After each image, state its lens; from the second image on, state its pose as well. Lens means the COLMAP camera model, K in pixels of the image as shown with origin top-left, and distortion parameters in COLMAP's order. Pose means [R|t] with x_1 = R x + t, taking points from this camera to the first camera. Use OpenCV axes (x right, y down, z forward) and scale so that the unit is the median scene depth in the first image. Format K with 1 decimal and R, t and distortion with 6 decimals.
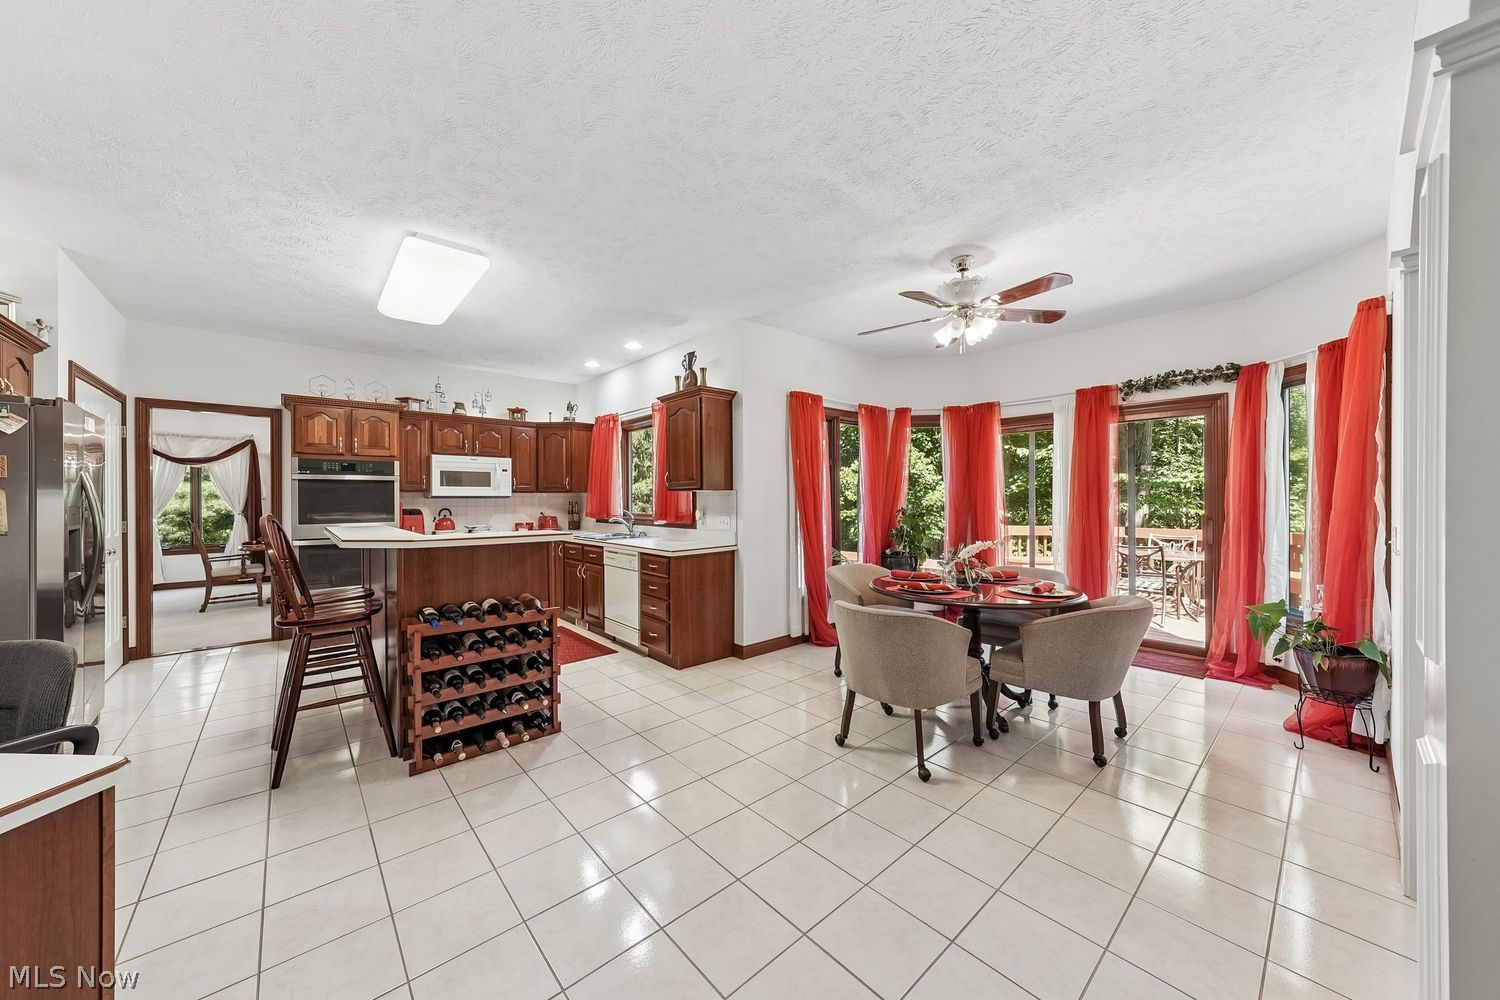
lens RADIAL K [[524.5, 0, 744.7], [0, 524.5, 499.0], [0, 0, 1]] dist [0.000859, 0.000171]
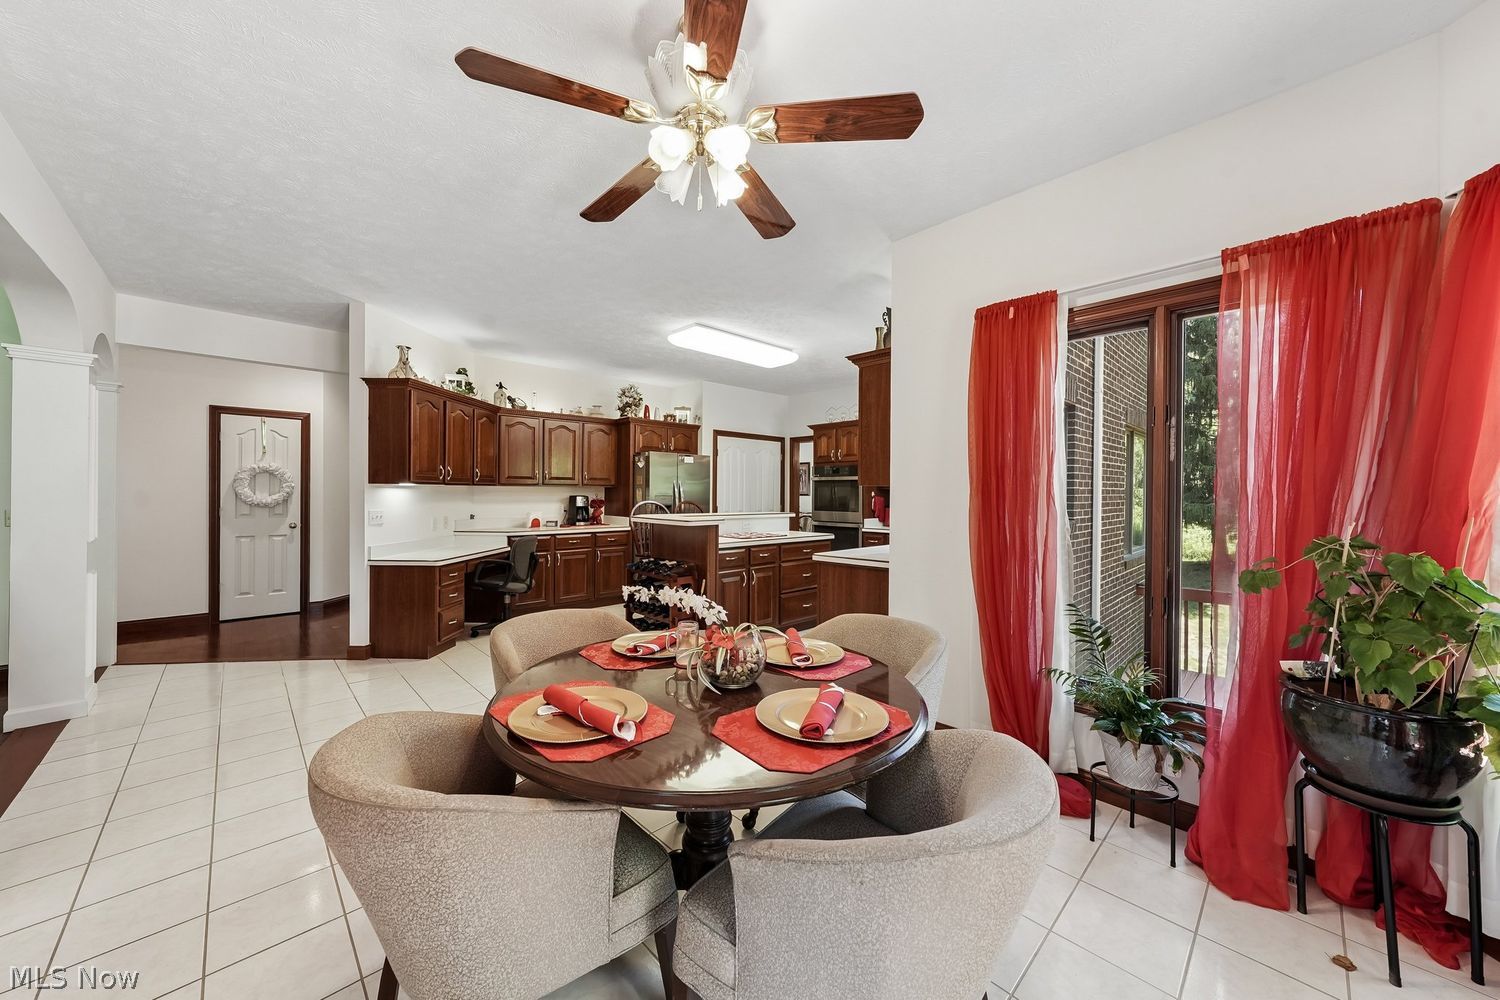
lens RADIAL K [[535.7, 0, 750.0], [0, 535.7, 500.0], [0, 0, 1]] dist [0.001662, 0.000161]
pose [[0.049871, 0.017581, -0.998601, 0.563373], [-0.007379, 0.999824, 0.017235, -0.006154], [0.998728, 0.006509, 0.049992, 0.612344]]
